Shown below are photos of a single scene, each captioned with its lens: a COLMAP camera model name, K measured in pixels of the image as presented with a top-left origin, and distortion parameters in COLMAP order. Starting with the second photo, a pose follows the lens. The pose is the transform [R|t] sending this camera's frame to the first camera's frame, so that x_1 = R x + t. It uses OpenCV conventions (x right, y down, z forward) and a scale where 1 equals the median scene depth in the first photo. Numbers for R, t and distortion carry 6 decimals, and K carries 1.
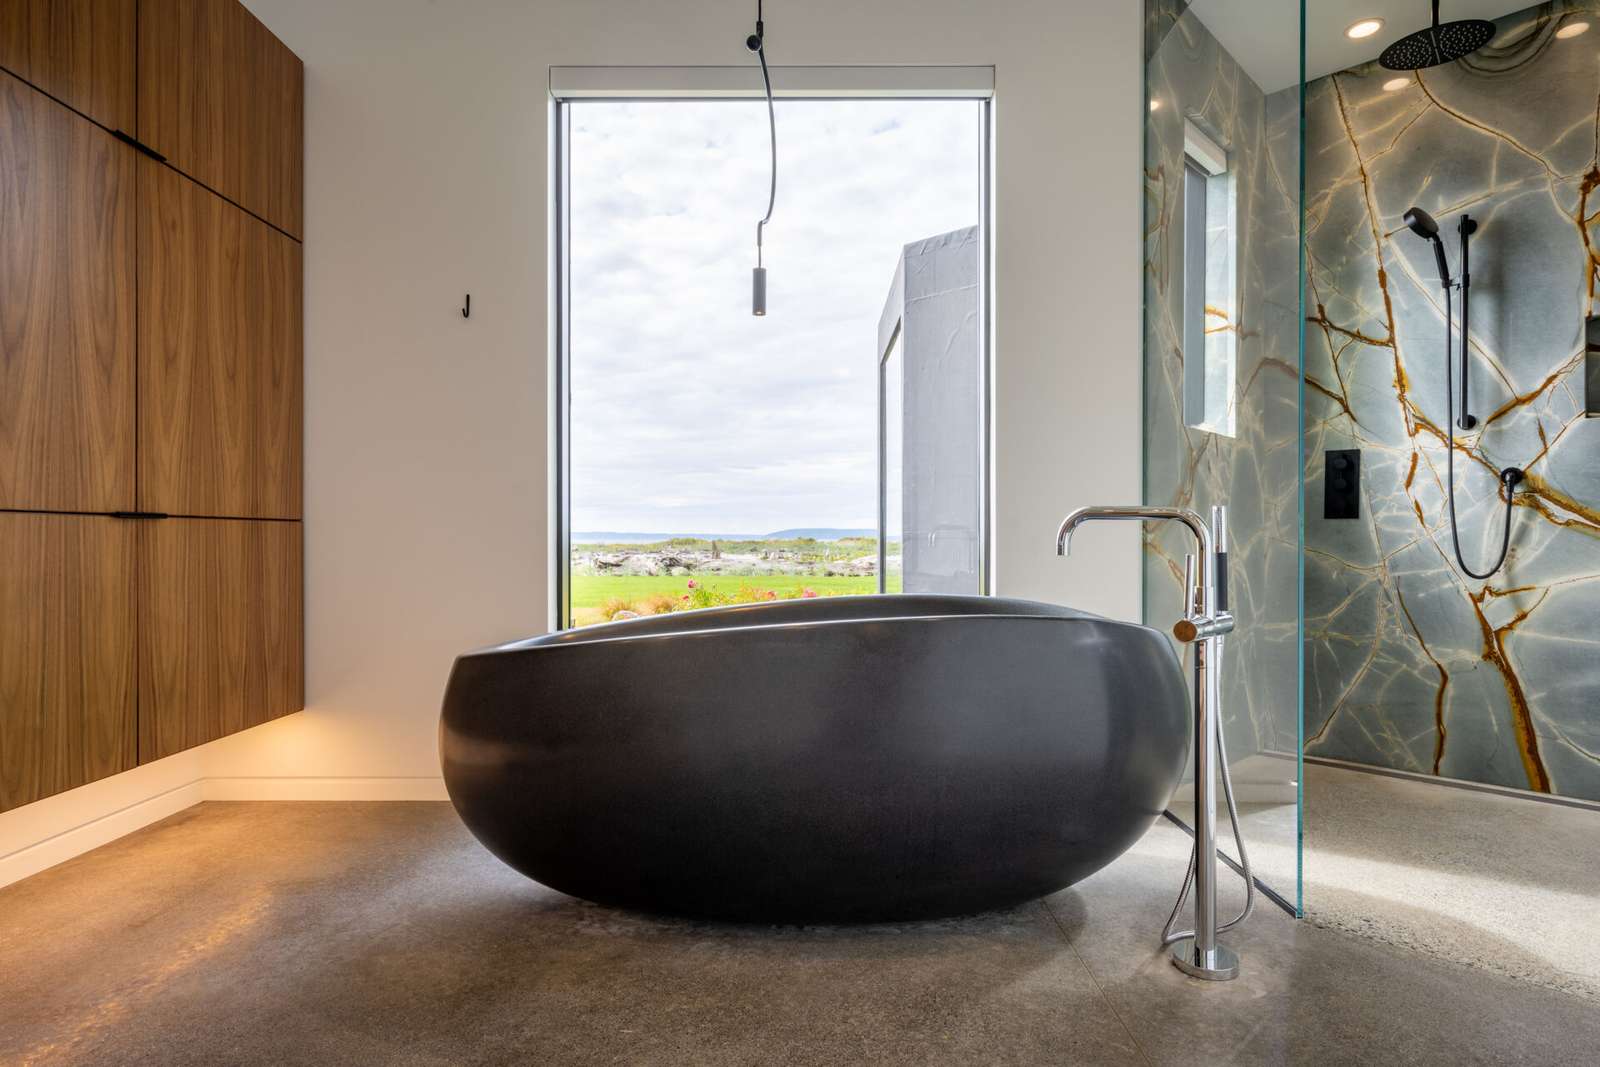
lens RADIAL K [[842.0, 0, 804.6], [0, 842.0, 532.6], [0, 0, 1]] dist [-0.003764, 0.000893]
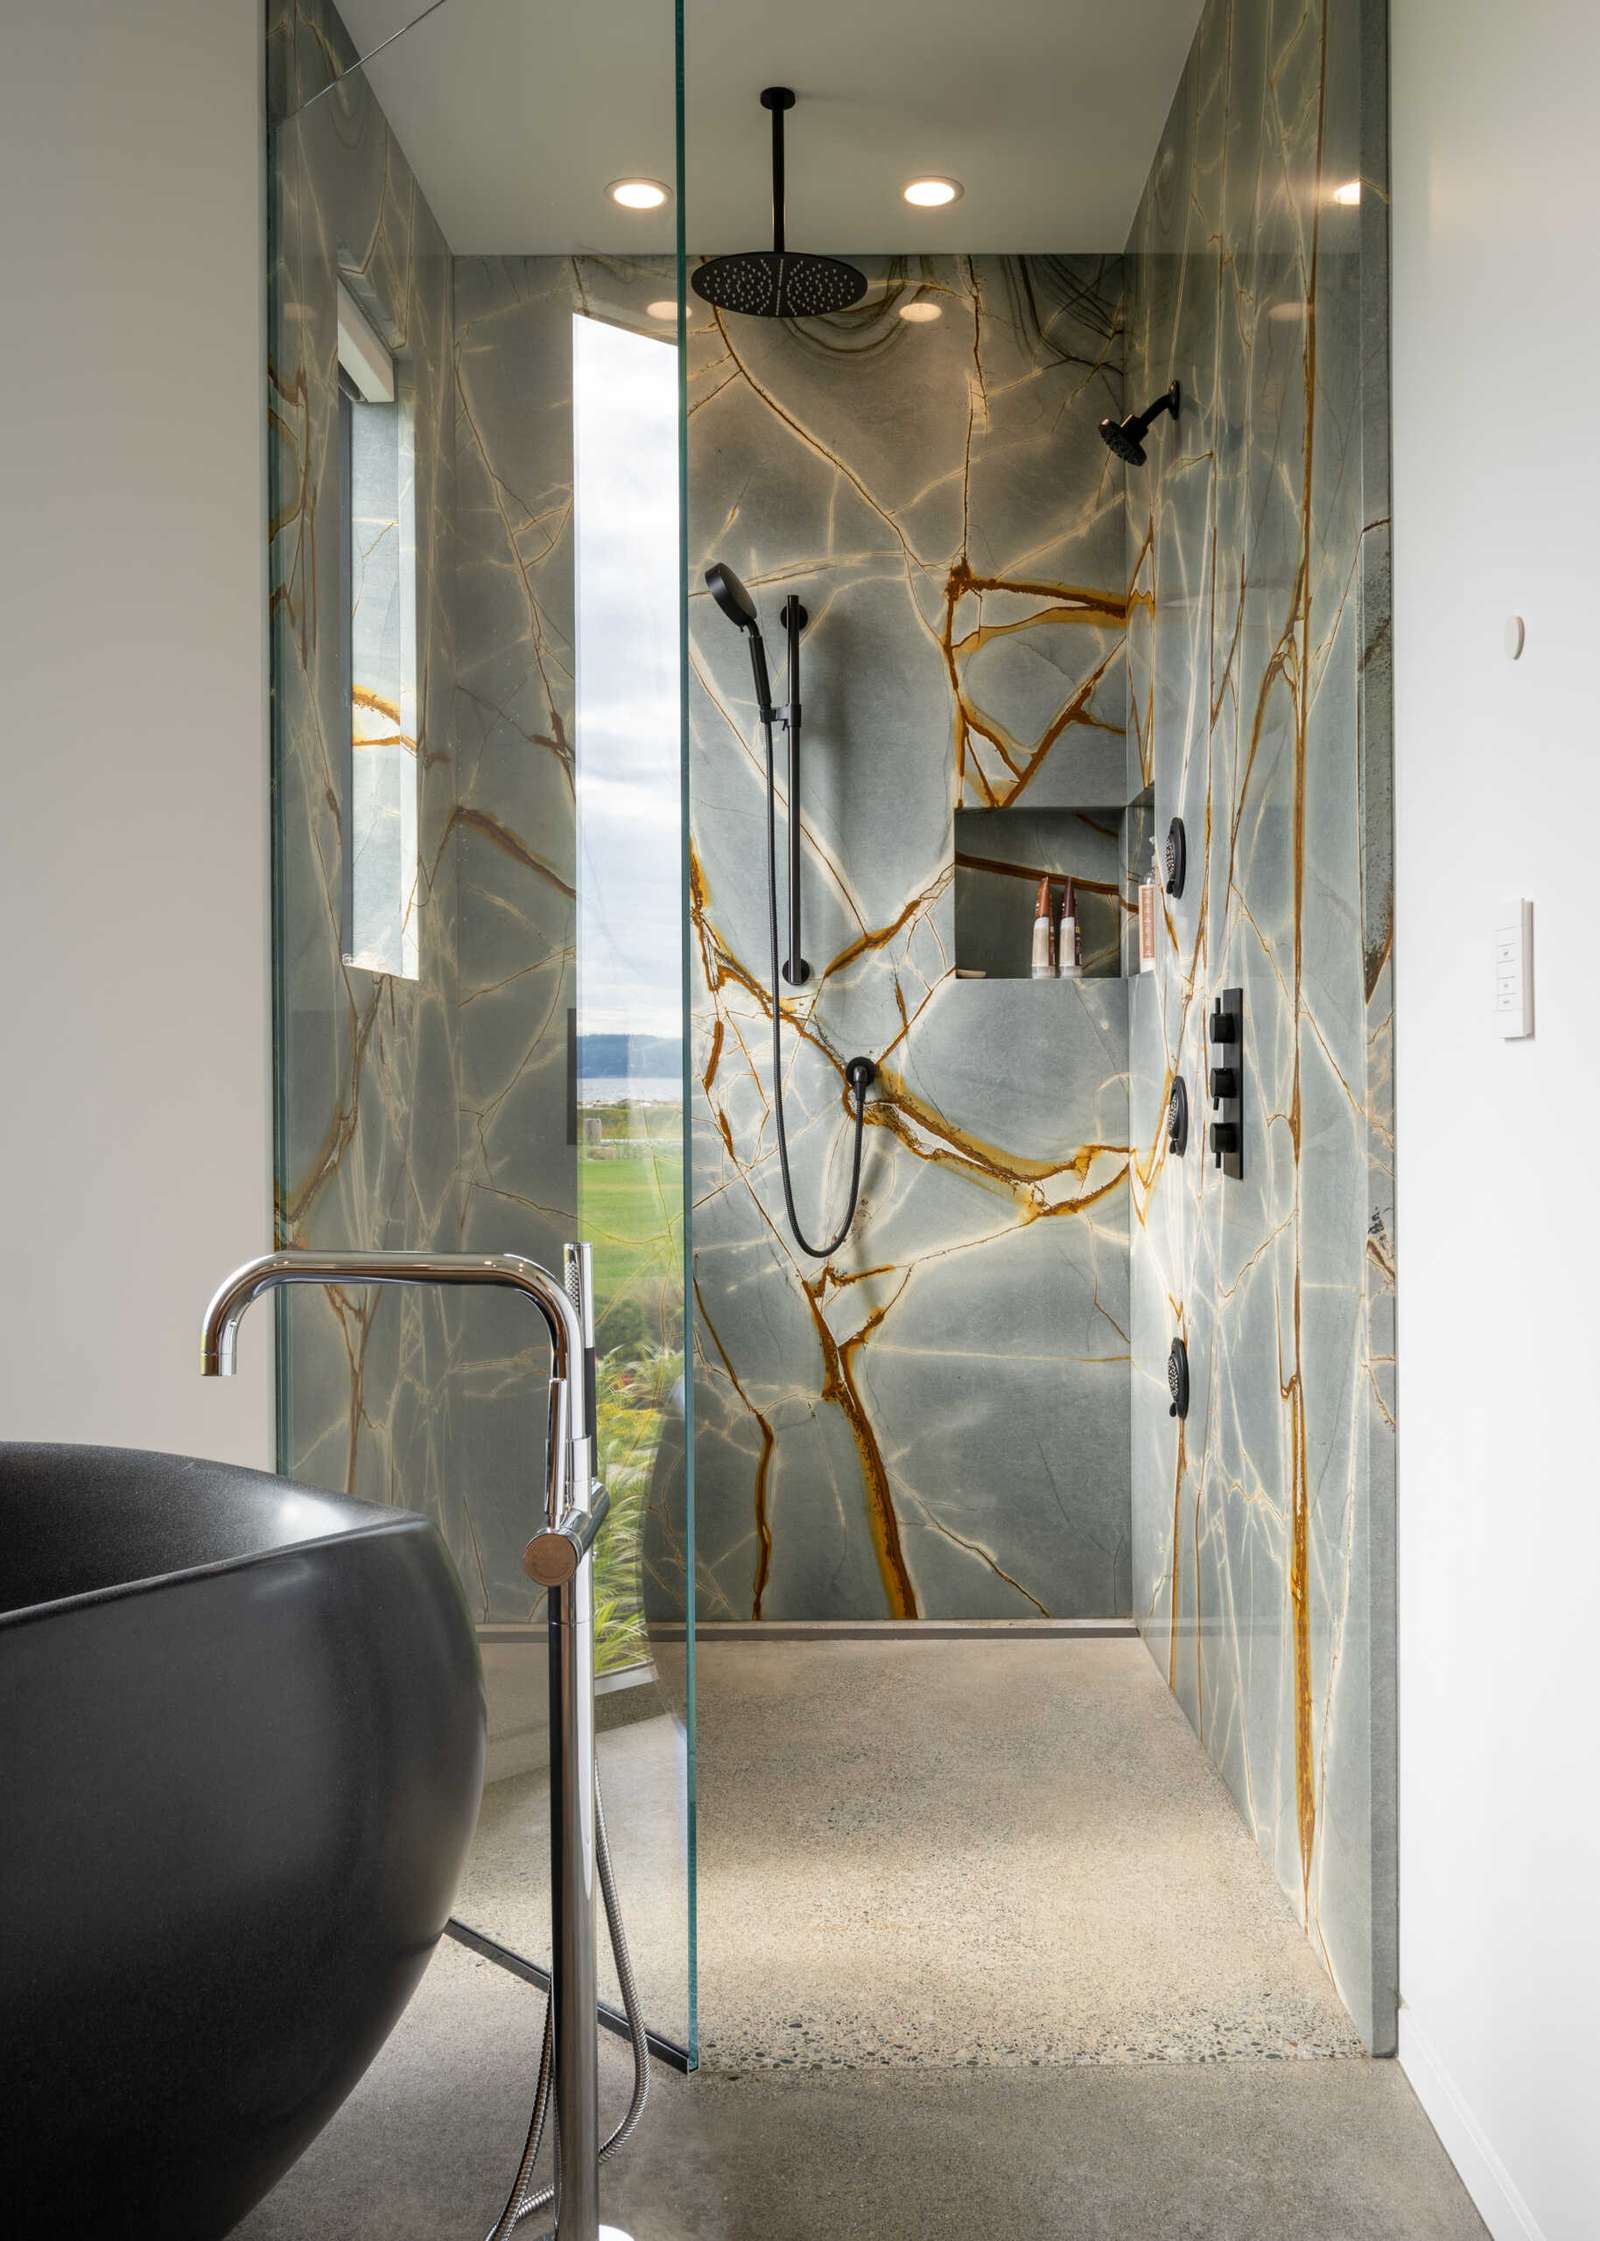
lens RADIAL K [[1874.6, 0, 827.6], [0, 1874.6, 1072.8], [0, 0, 1]] dist [-0.007948, 0.012331]
pose [[0.708434, -0.009605, 0.705711, -0.067784], [0.006890, 0.999954, 0.006694, -0.074612], [-0.705743, 0.000120, 0.708468, 0.116404]]
